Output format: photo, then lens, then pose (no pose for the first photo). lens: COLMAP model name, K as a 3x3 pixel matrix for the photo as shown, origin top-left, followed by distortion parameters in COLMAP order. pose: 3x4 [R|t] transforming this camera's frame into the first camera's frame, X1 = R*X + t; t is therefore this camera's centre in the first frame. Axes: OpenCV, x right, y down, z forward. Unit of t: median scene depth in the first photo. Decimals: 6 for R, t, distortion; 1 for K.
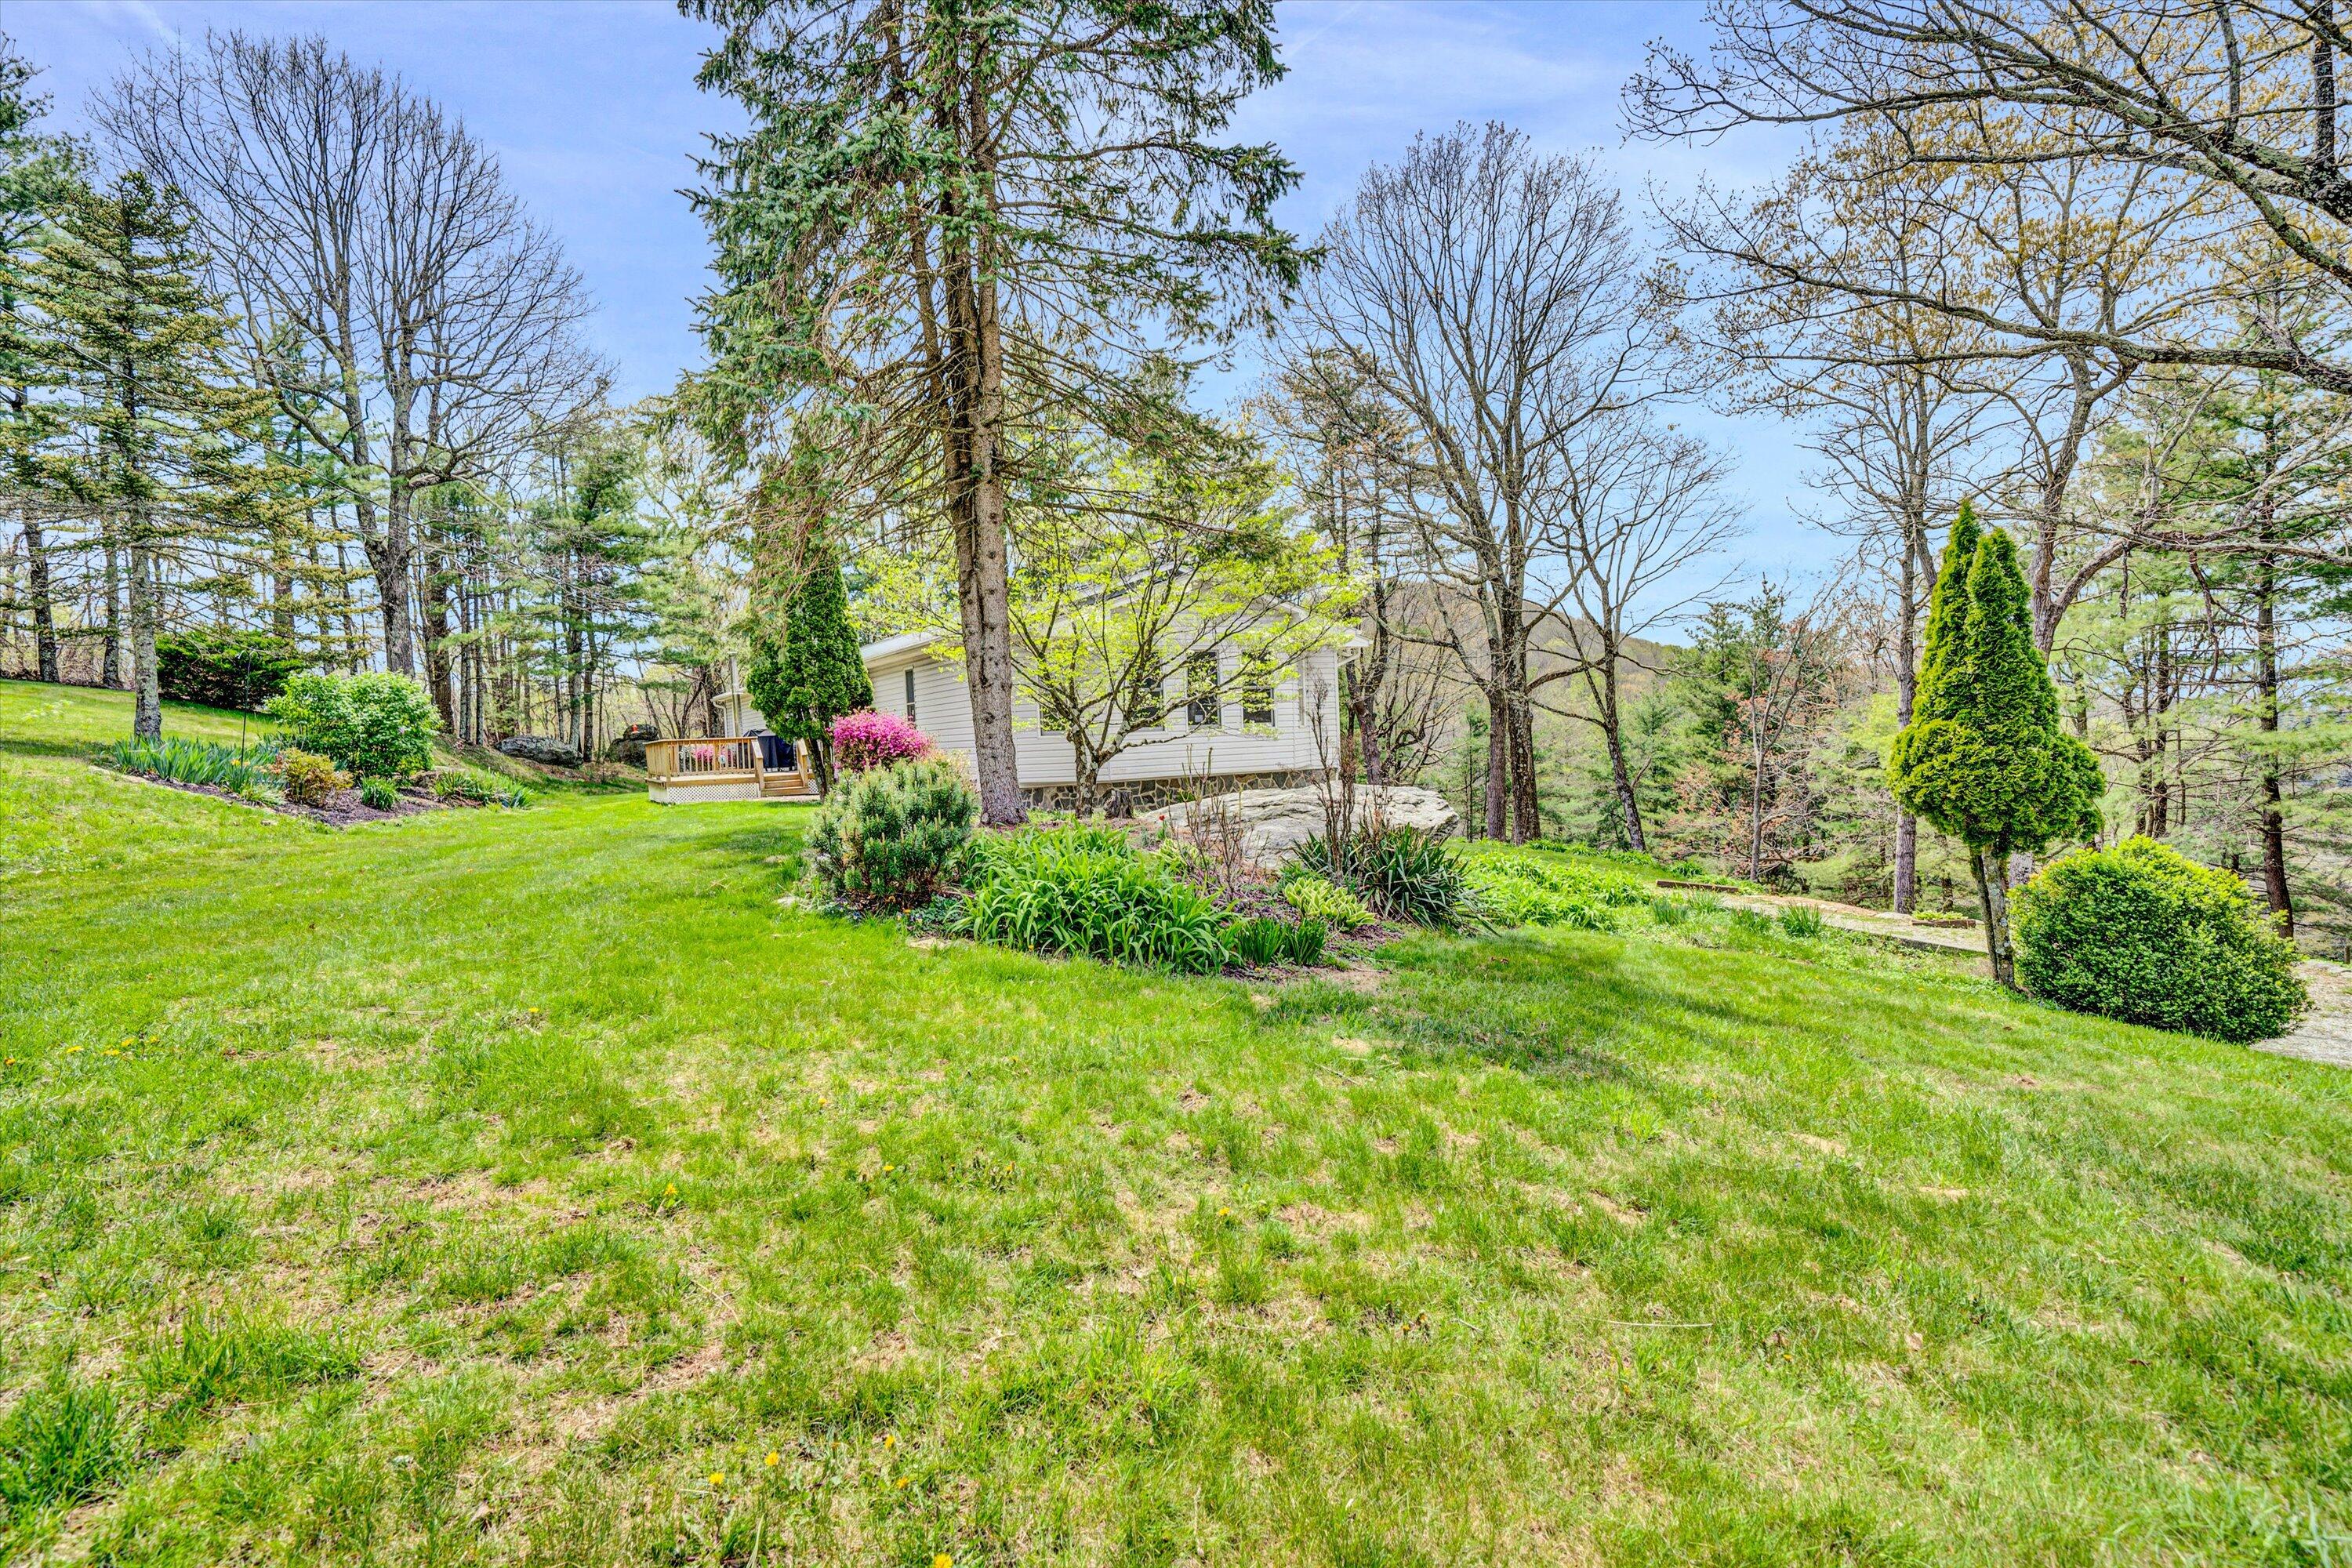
lens RADIAL K [[1417.3, 0, 1176.9], [0, 1417.3, 757.5], [0, 0, 1]] dist [-0.002208, 0.047043]
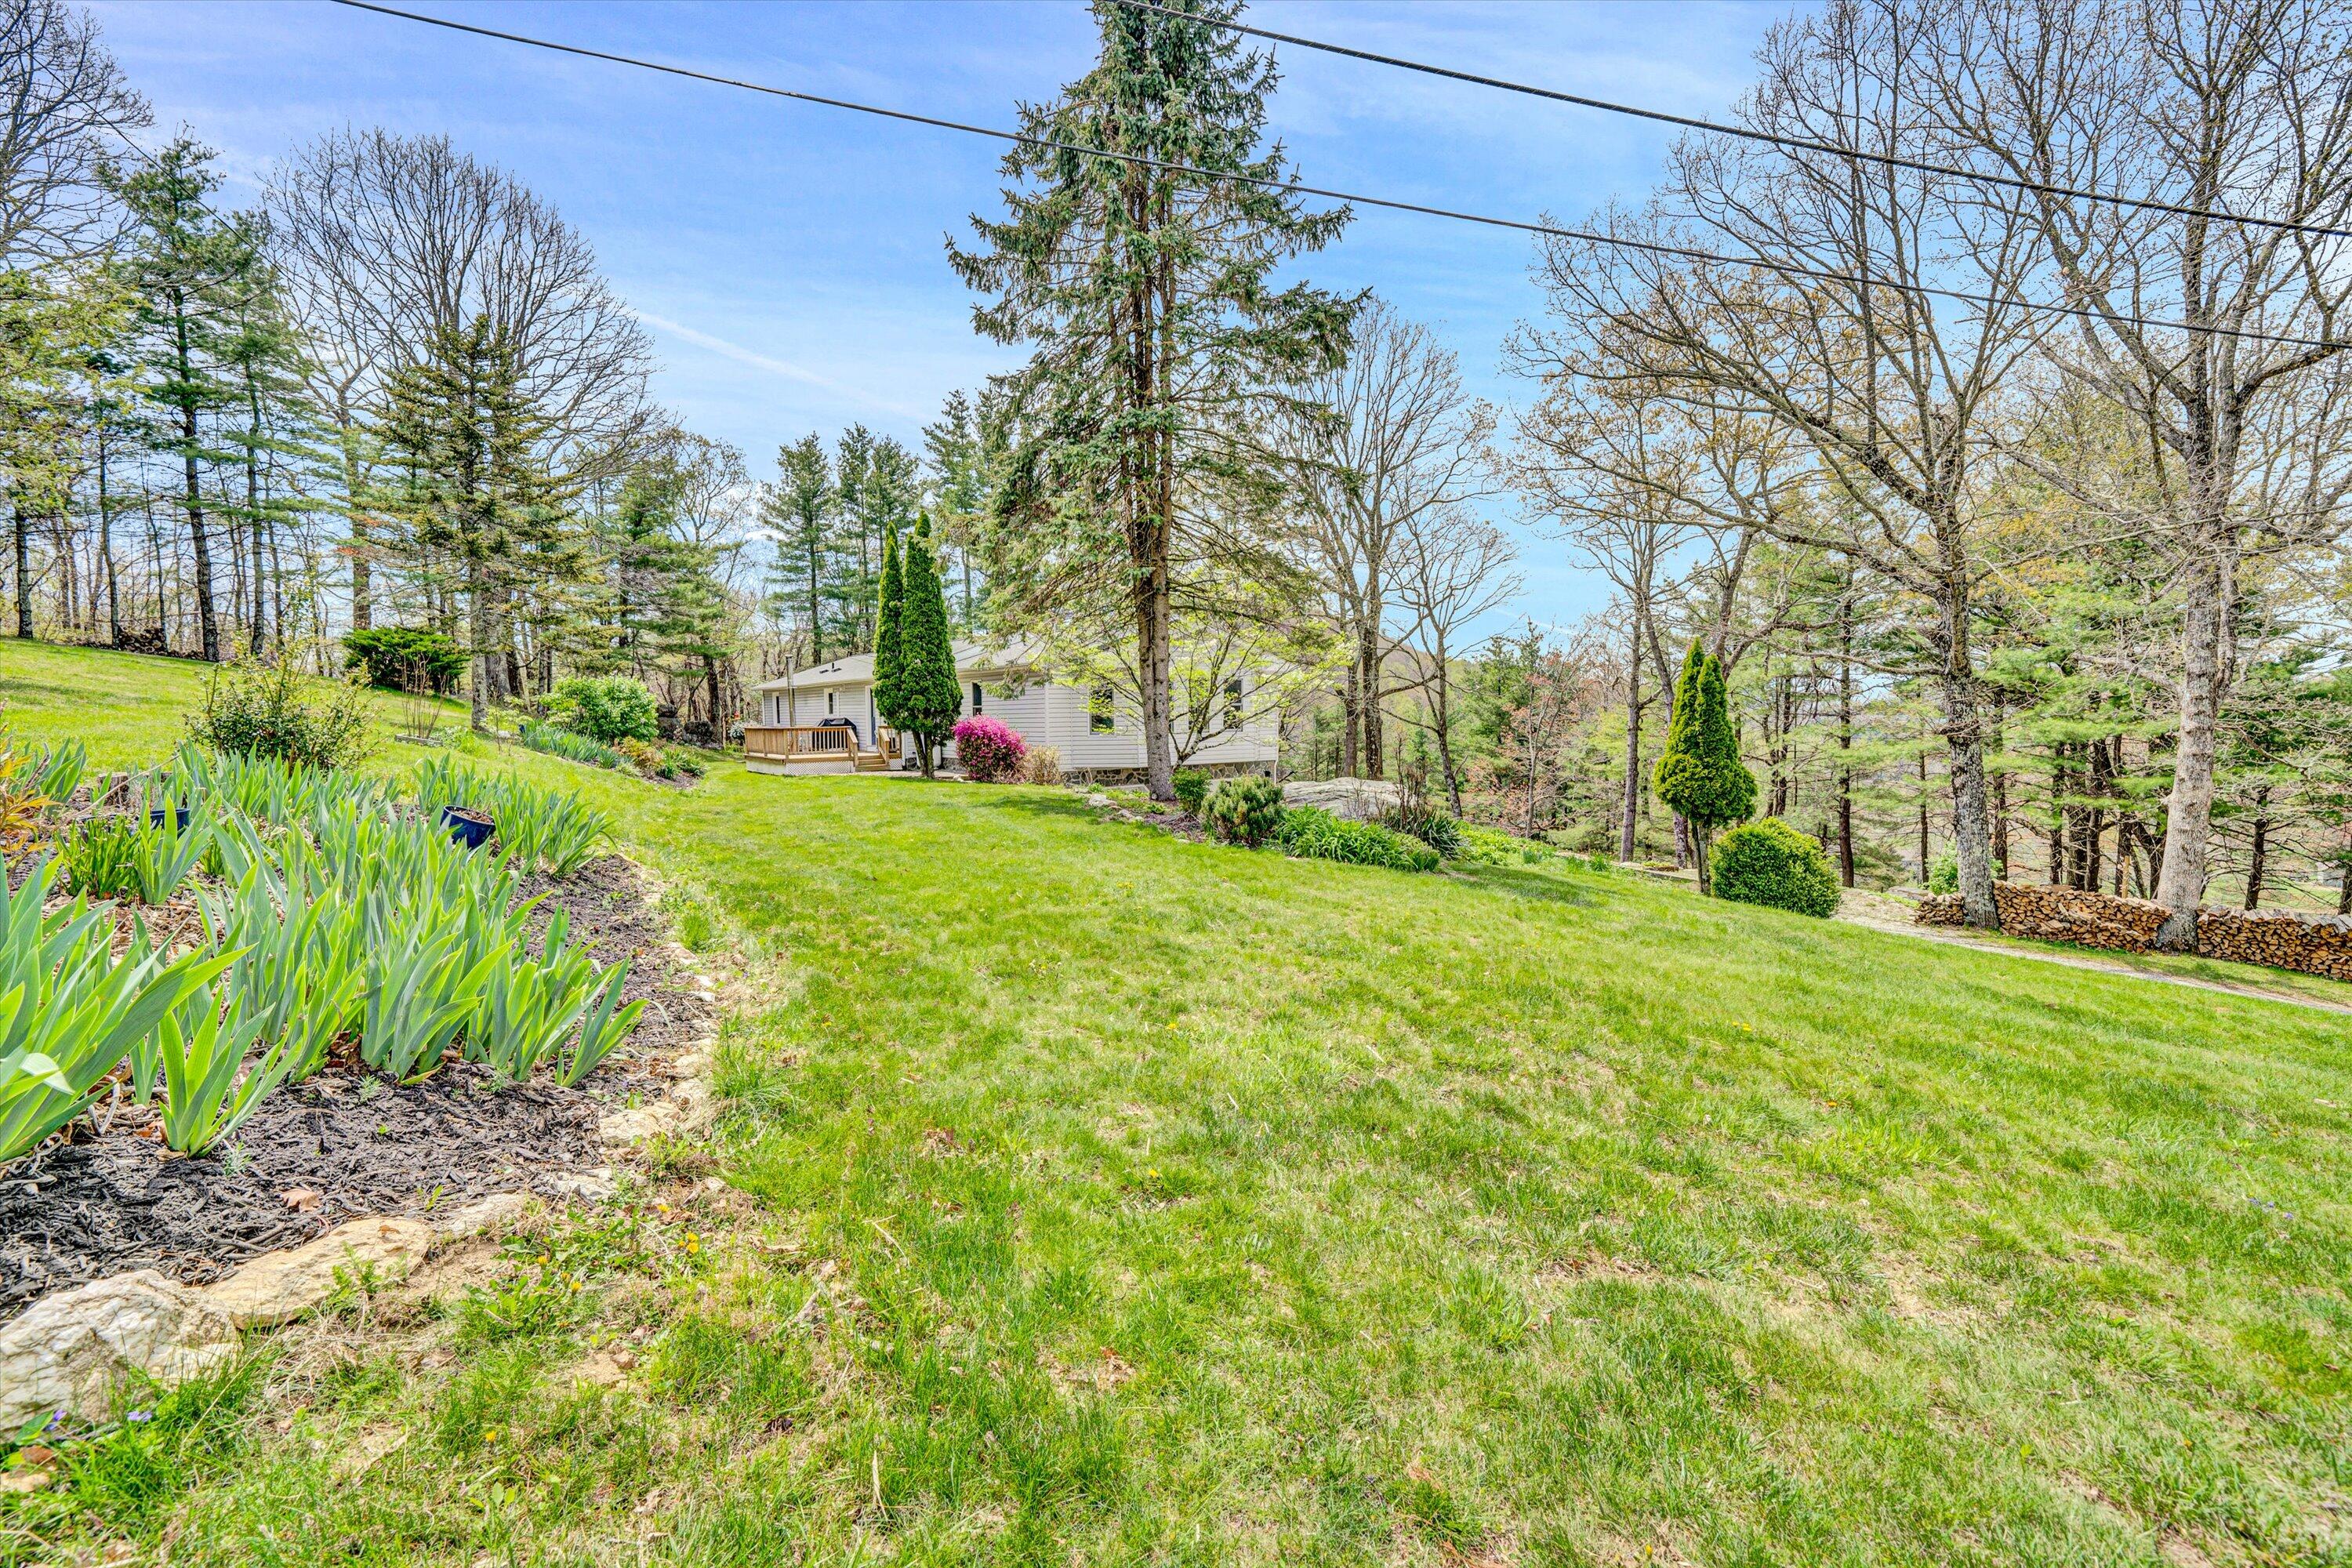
lens RADIAL K [[1417.3, 0, 1176.9], [0, 1417.3, 757.5], [0, 0, 1]] dist [-0.002208, 0.047043]
pose [[0.980108, 0.022906, 0.197137, -0.233865], [-0.027960, 0.999347, 0.022892, -0.022377], [-0.196484, -0.027949, 0.980109, -0.339722]]
